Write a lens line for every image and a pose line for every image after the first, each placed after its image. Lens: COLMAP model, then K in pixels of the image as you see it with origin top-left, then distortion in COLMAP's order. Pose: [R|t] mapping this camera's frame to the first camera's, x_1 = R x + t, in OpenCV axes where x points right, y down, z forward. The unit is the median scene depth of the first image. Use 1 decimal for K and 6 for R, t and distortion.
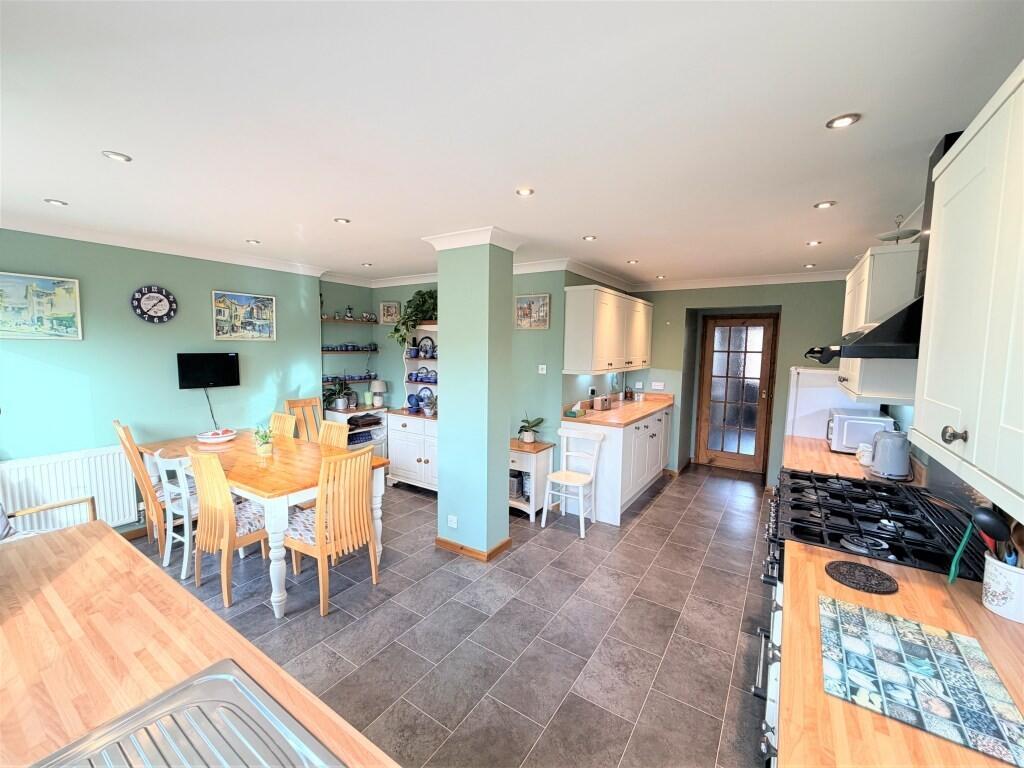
lens RADIAL K [[420.2, 0, 512.0], [0, 420.2, 384.0], [0, 0, 1]] dist [0.000099, -0.000200]
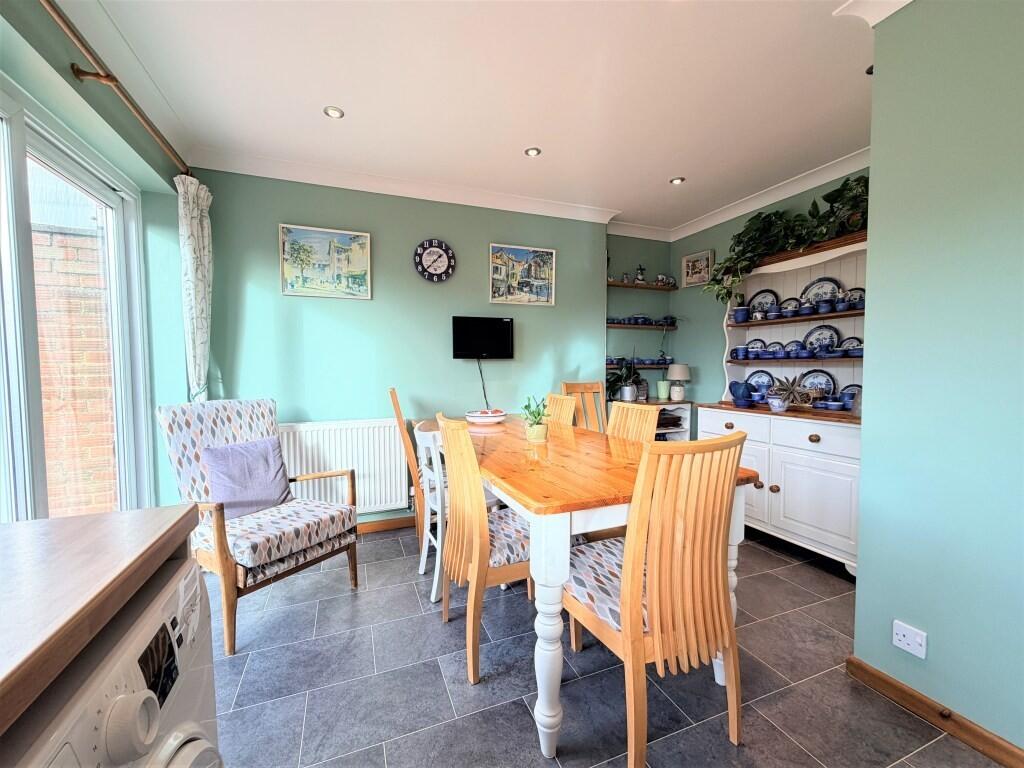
lens RADIAL K [[420.2, 0, 512.0], [0, 420.2, 384.0], [0, 0, 1]] dist [0.000099, -0.000200]
pose [[0.823538, 0.007146, -0.567216, -0.217498], [-0.037064, 0.998462, -0.041235, 0.095628], [0.566049, 0.054982, 0.822536, 0.381199]]
